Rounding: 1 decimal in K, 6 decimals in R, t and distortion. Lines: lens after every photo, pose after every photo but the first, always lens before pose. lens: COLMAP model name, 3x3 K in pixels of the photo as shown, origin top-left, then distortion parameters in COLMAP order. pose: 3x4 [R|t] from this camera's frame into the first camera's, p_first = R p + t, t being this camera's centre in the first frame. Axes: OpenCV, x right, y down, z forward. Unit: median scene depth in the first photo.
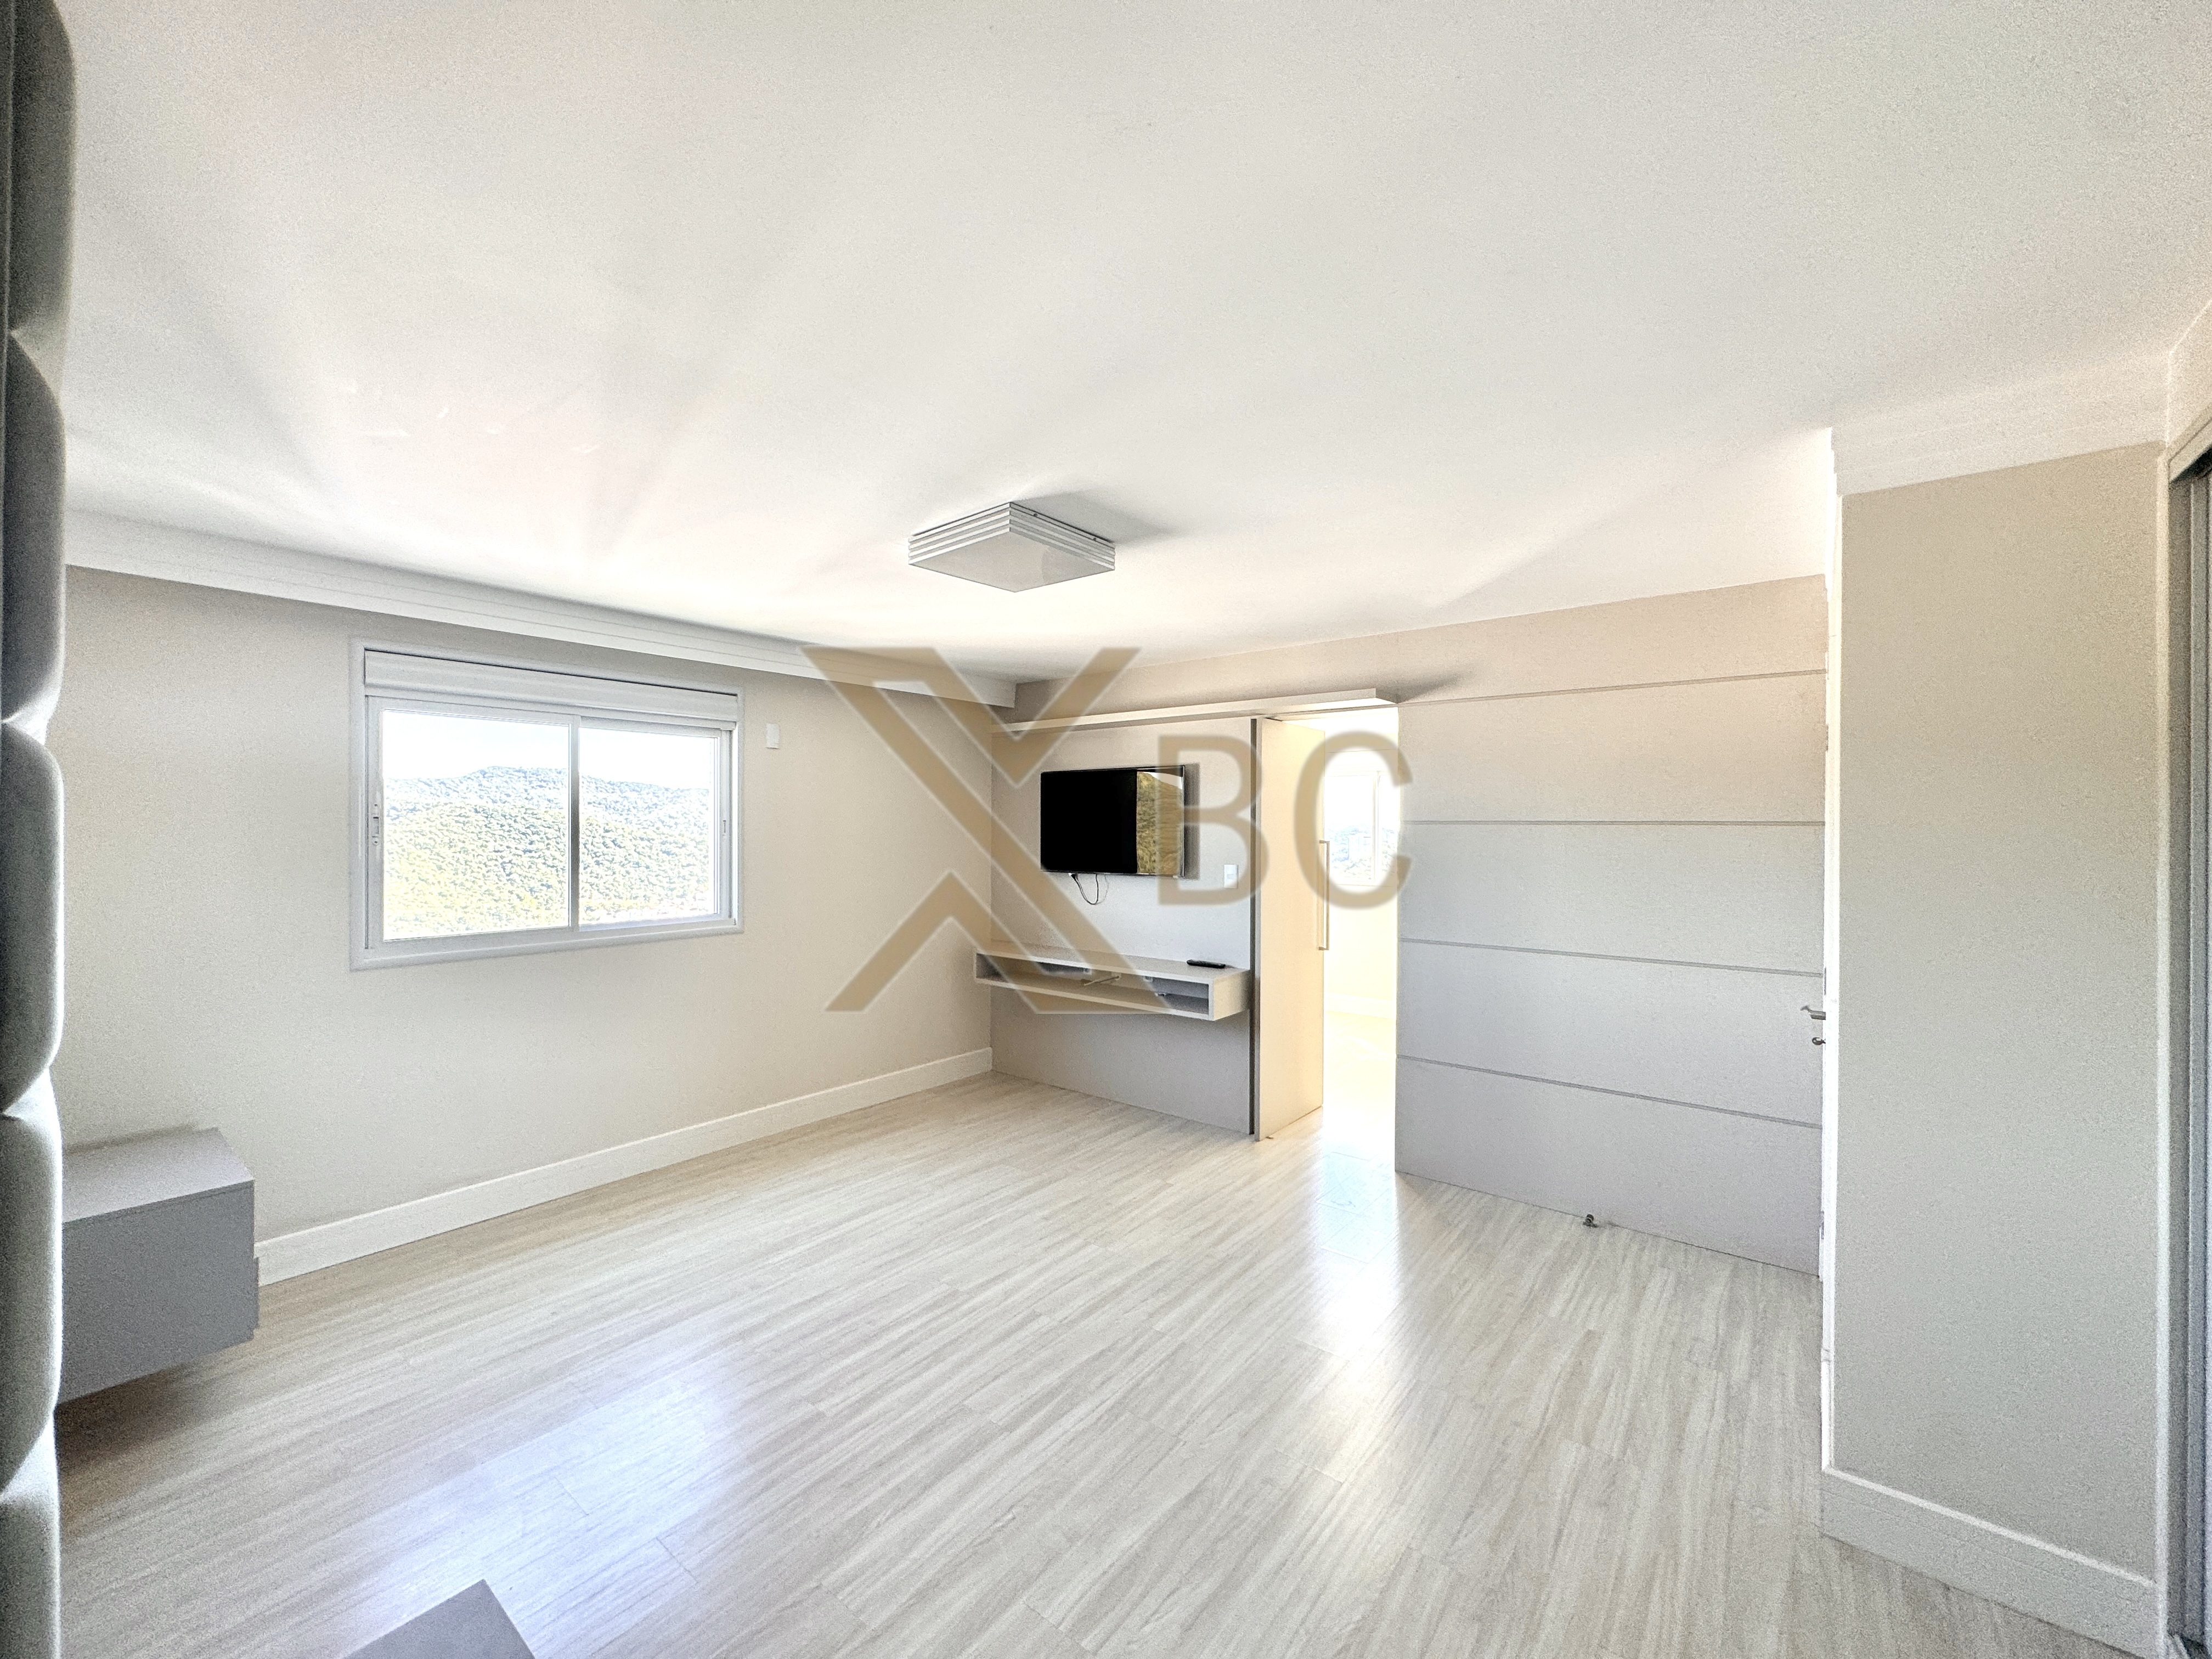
lens RADIAL K [[875.1, 0, 1109.6], [0, 875.1, 829.0], [0, 0, 1]] dist [-0.001246, 0.000844]
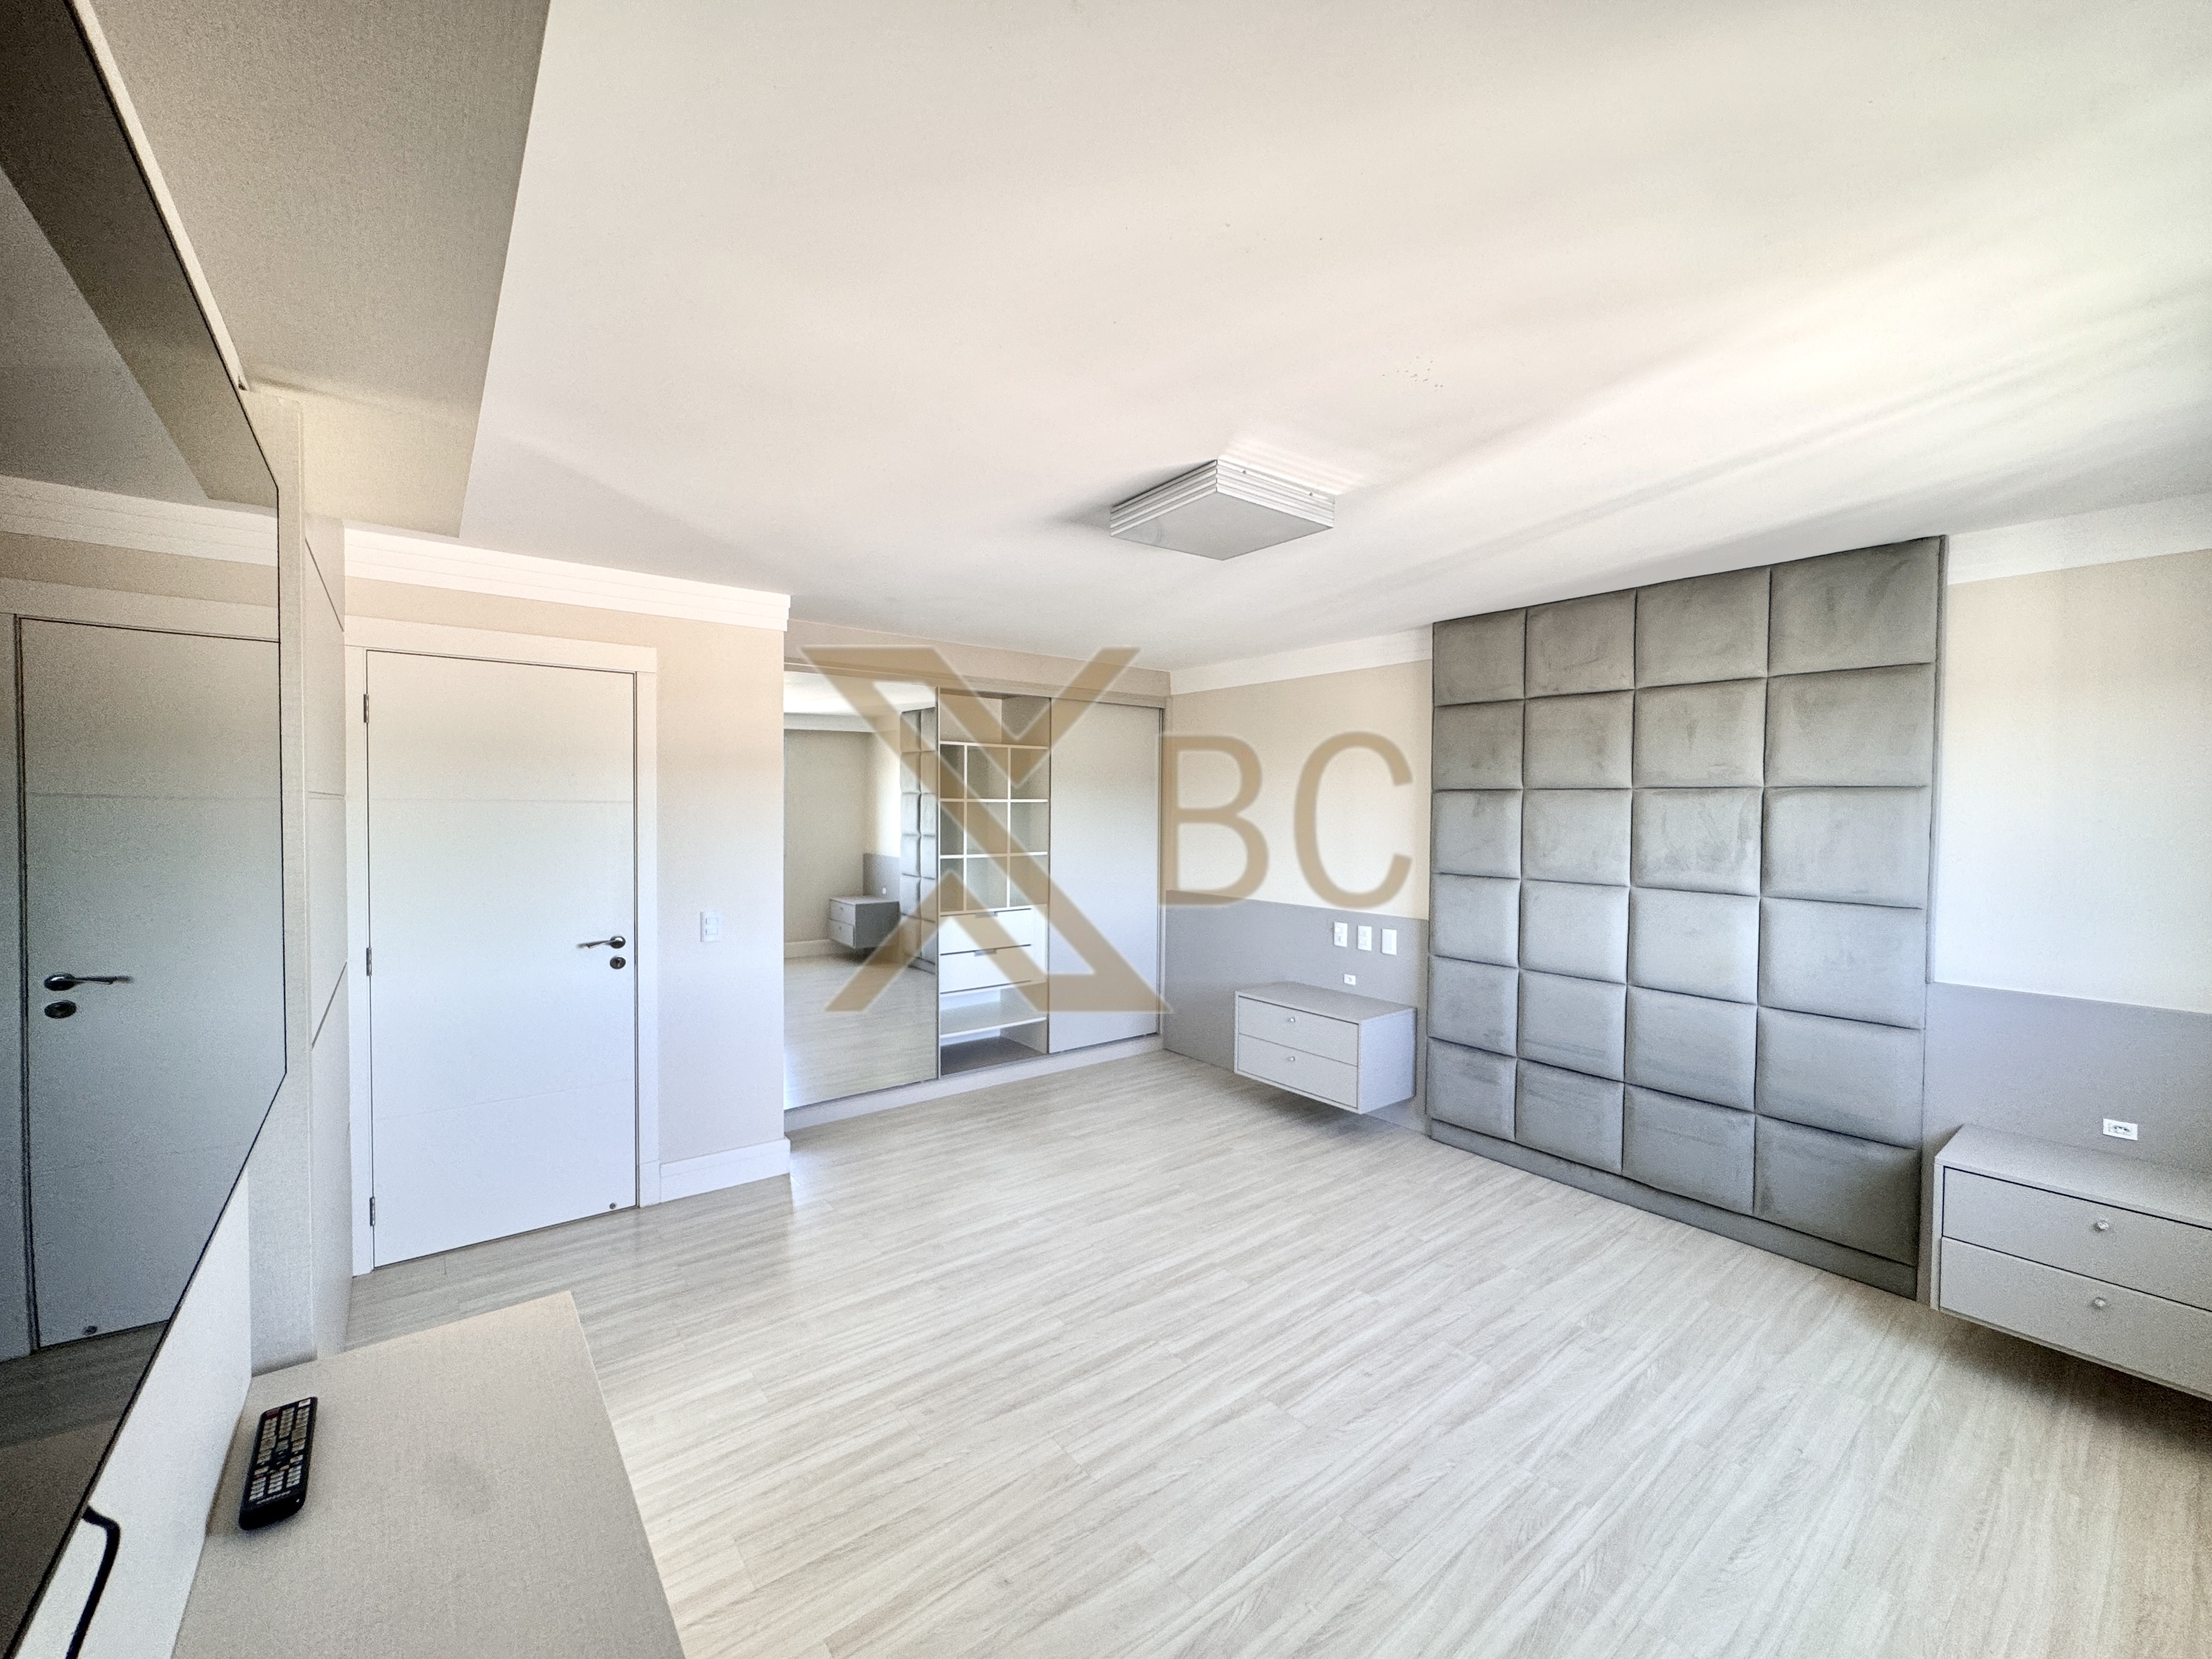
lens RADIAL K [[875.1, 0, 1113.3], [0, 875.1, 825.5], [0, 0, 1]] dist [-0.001246, 0.000844]
pose [[-0.973089, -0.017287, 0.229781, -0.218504], [-0.011944, 0.999625, 0.024623, -0.008958], [-0.230120, 0.021215, -0.972931, 1.927580]]
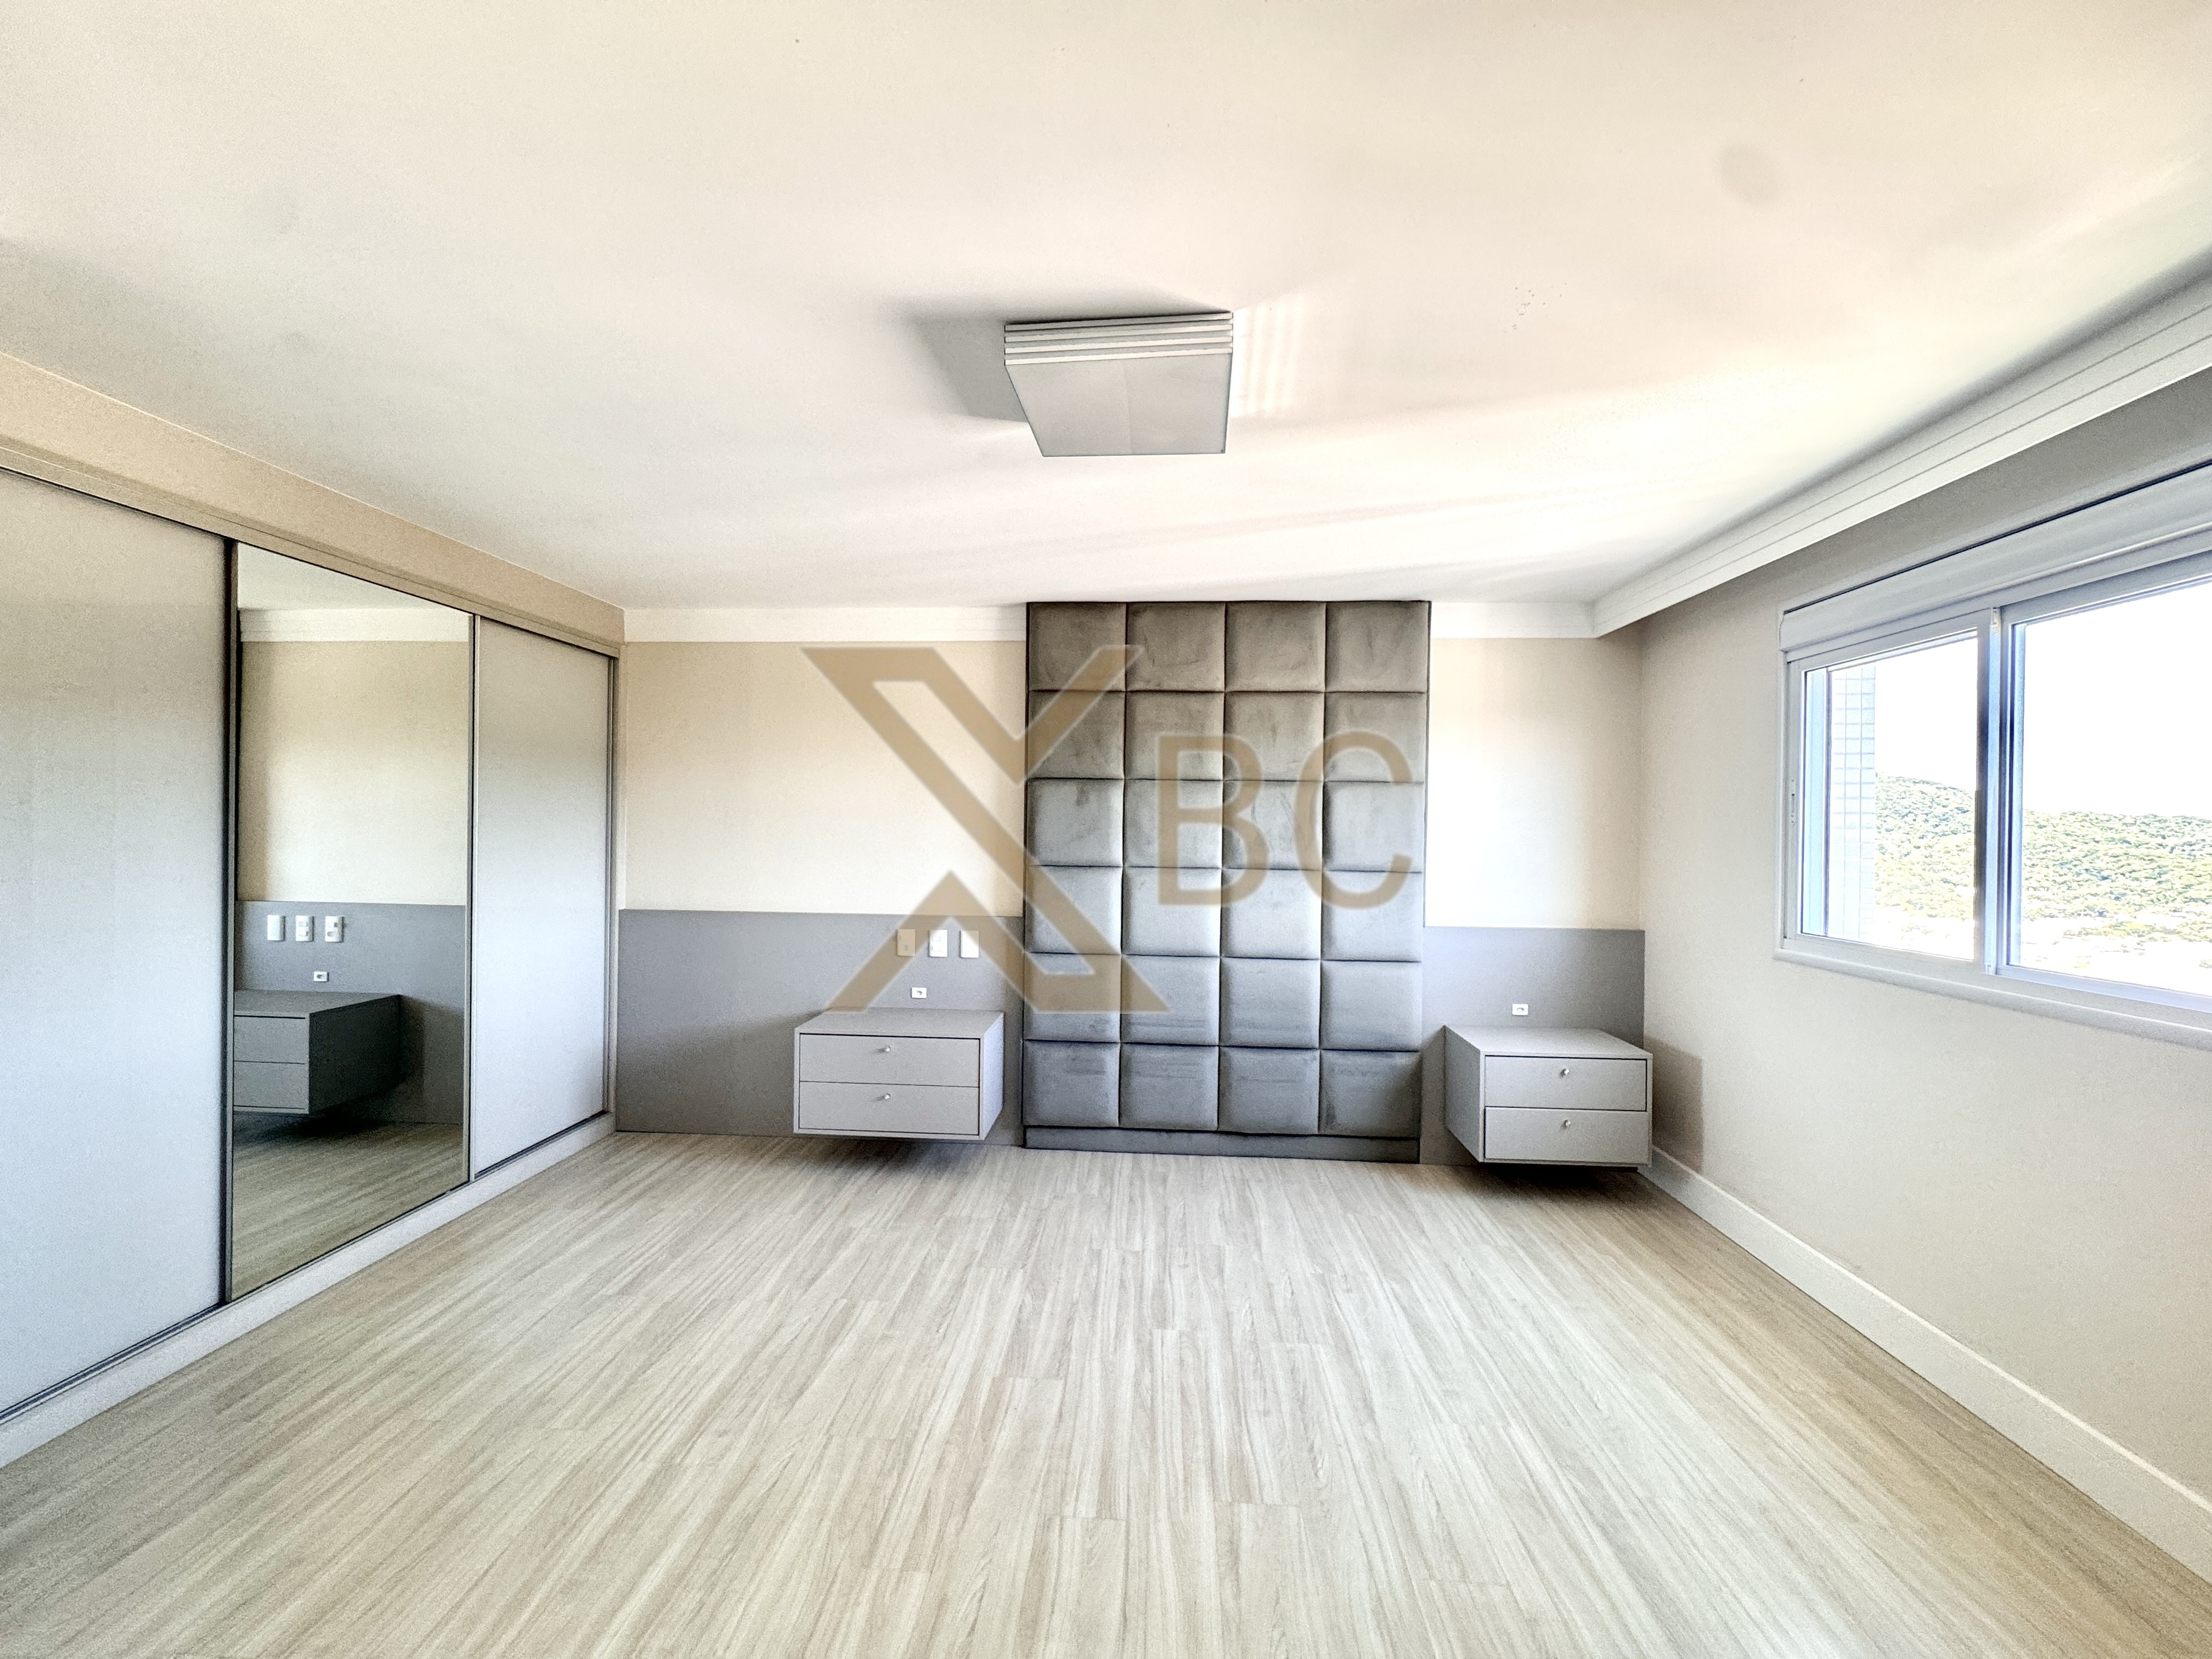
lens RADIAL K [[875.1, 0, 1097.5], [0, 875.1, 829.4], [0, 0, 1]] dist [-0.001246, 0.000844]
pose [[-0.827620, -0.014210, -0.561108, 0.304403], [-0.017545, 0.999846, 0.000558, 0.042332], [0.561014, 0.010307, -0.827742, 1.577830]]
